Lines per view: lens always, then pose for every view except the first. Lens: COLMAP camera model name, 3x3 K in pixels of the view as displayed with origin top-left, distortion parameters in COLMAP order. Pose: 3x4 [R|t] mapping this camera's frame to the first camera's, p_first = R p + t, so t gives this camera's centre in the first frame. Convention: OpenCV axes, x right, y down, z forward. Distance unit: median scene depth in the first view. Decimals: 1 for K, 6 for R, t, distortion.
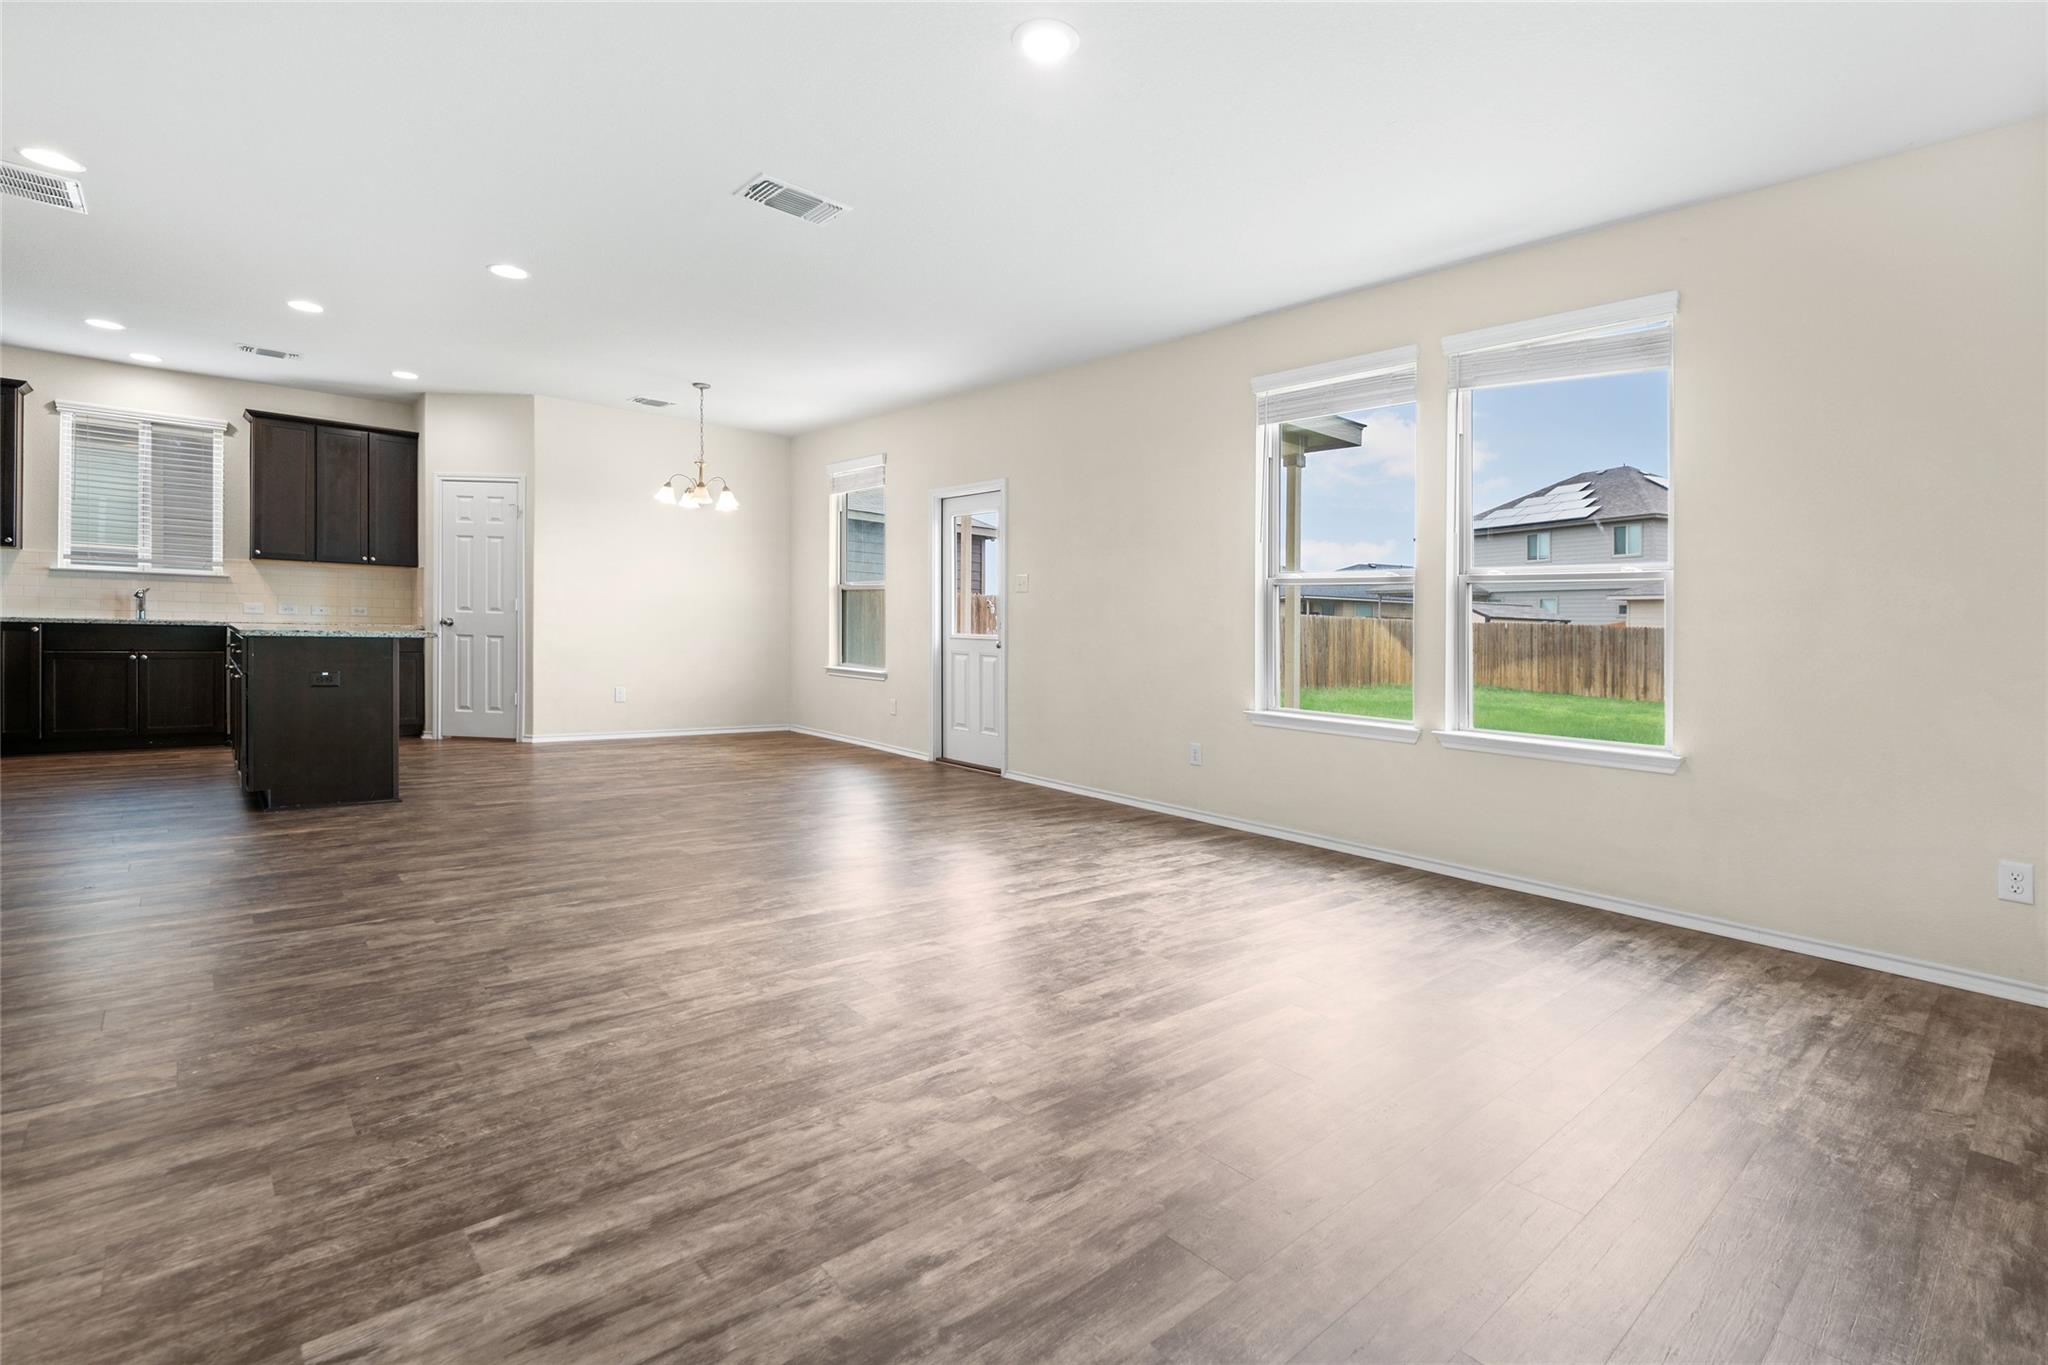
lens RADIAL K [[973.7, 0, 1062.0], [0, 973.7, 636.6], [0, 0, 1]] dist [-0.009062, 0.001984]
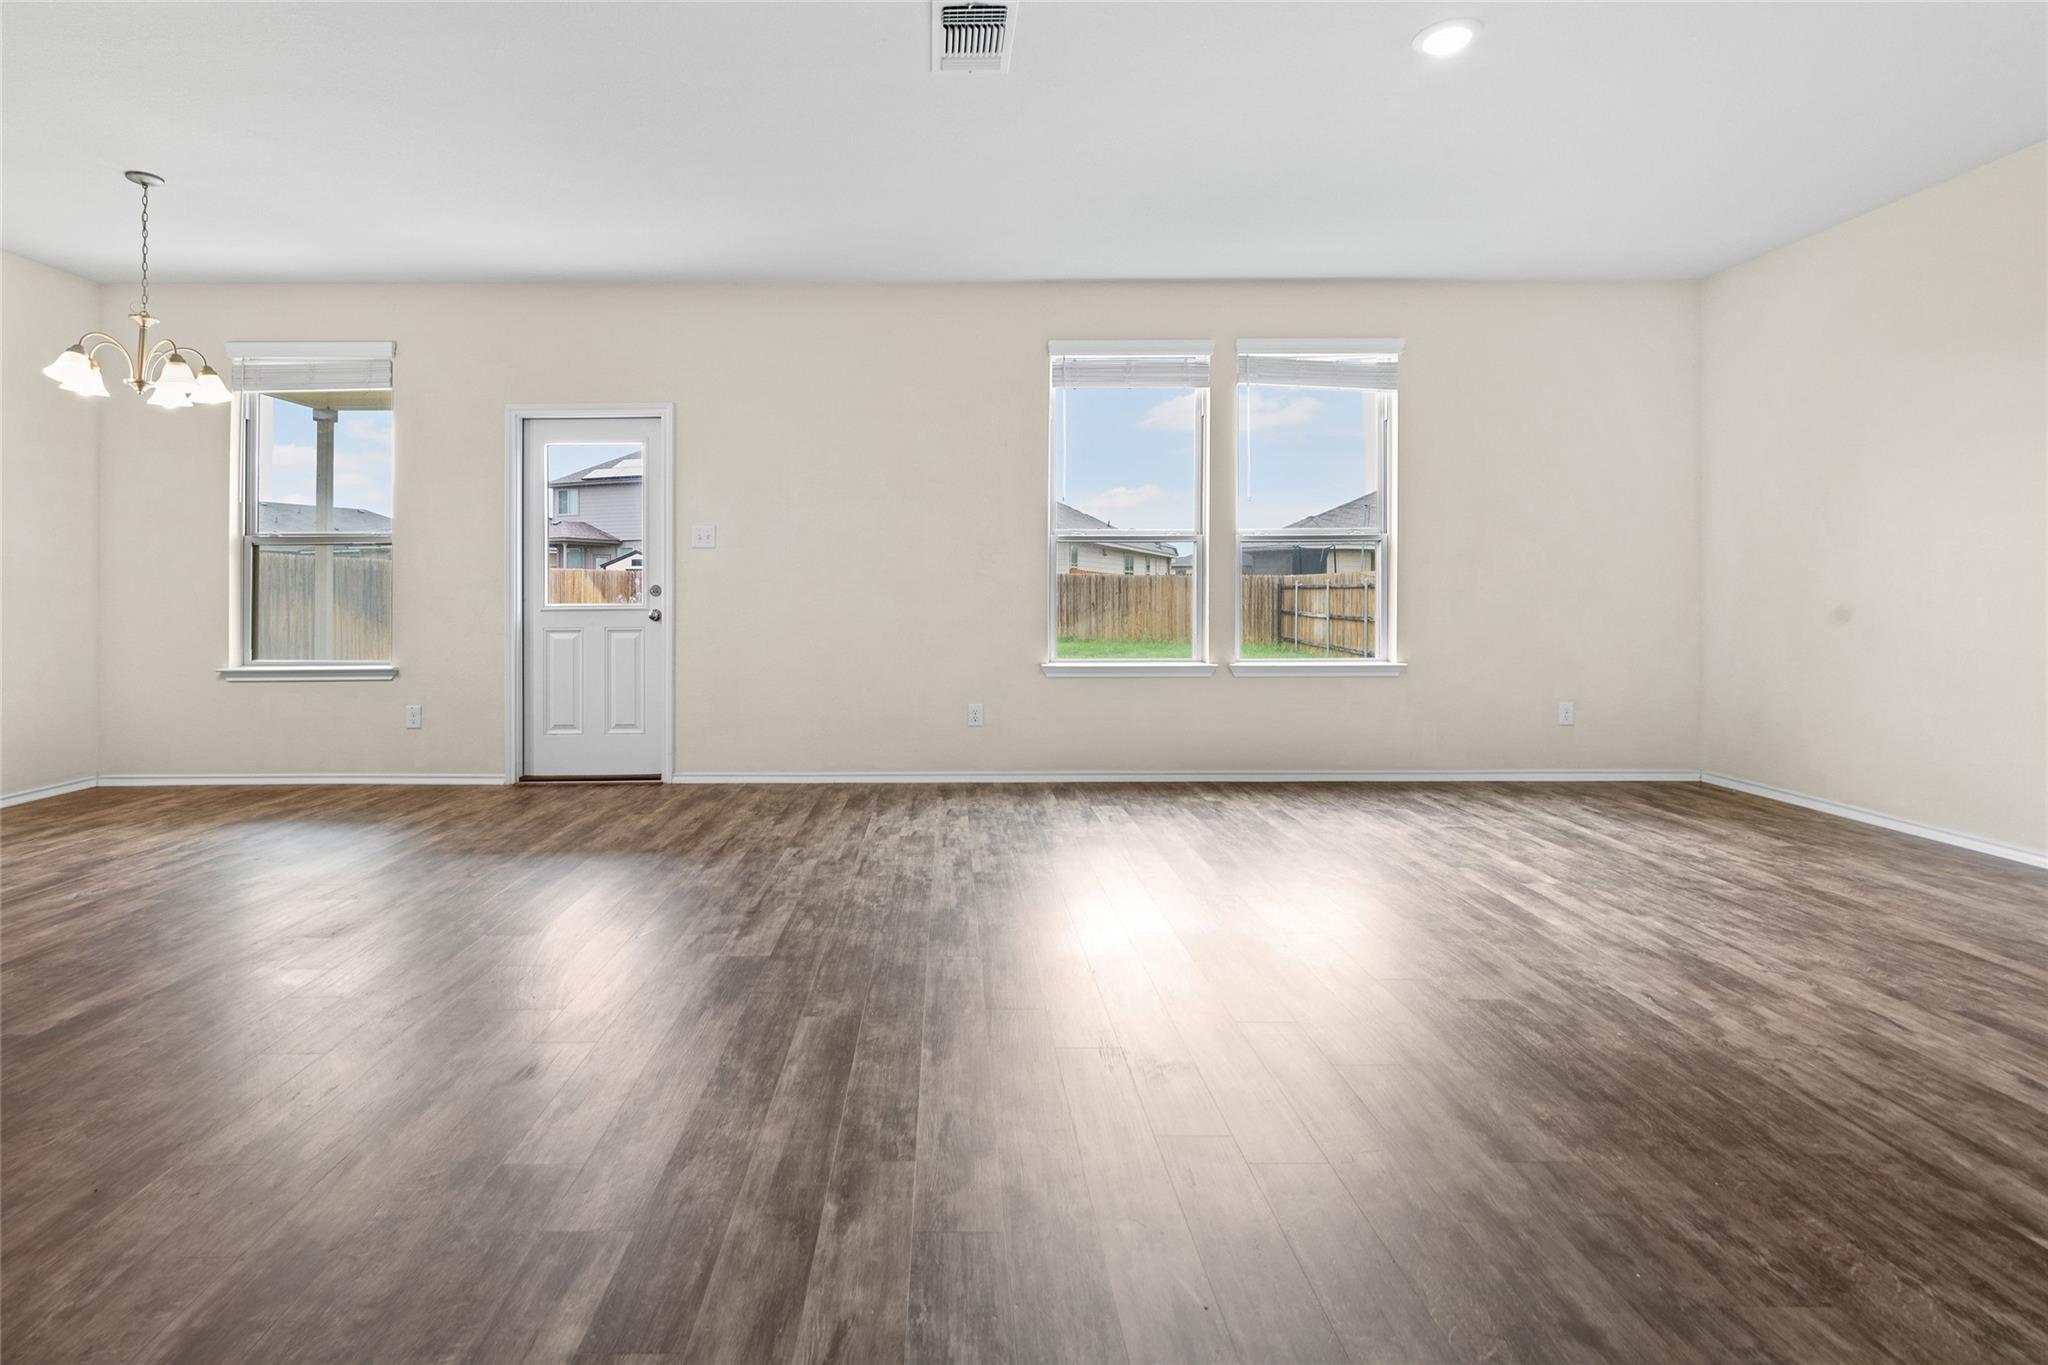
lens RADIAL K [[973.7, 0, 1021.0], [0, 973.7, 559.3], [0, 0, 1]] dist [-0.009062, 0.001984]
pose [[0.668192, -0.013920, 0.743859, -1.619551], [0.032774, 0.999405, -0.010738, -0.069437], [-0.743267, 0.031554, 0.668251, 0.910221]]
